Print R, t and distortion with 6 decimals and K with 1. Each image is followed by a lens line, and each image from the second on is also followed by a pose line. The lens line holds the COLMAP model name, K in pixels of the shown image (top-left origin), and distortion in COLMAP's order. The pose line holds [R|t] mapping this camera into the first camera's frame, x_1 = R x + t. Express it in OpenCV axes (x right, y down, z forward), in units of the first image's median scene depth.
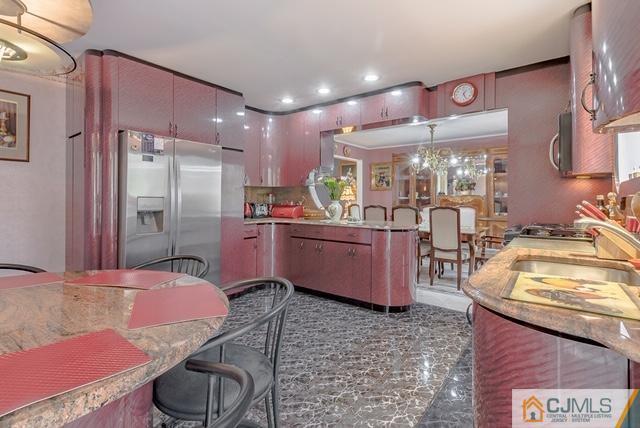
lens RADIAL K [[307.4, 0, 321.5], [0, 307.4, 197.6], [0, 0, 1]] dist [-0.001445, -0.000076]
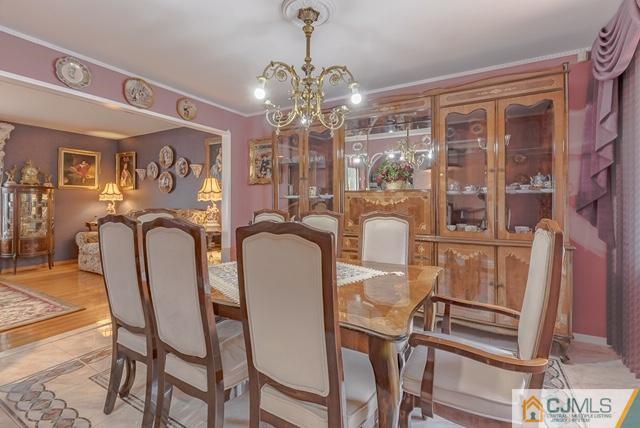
lens RADIAL K [[302.3, 0, 320.9], [0, 302.3, 203.7], [0, 0, 1]] dist [0.003437, 0.000388]
pose [[0.990100, -0.000987, 0.140363, 0.269425], [0.000157, 0.999982, 0.005920, 0.011128], [-0.140366, -0.005840, 0.990082, 0.502641]]
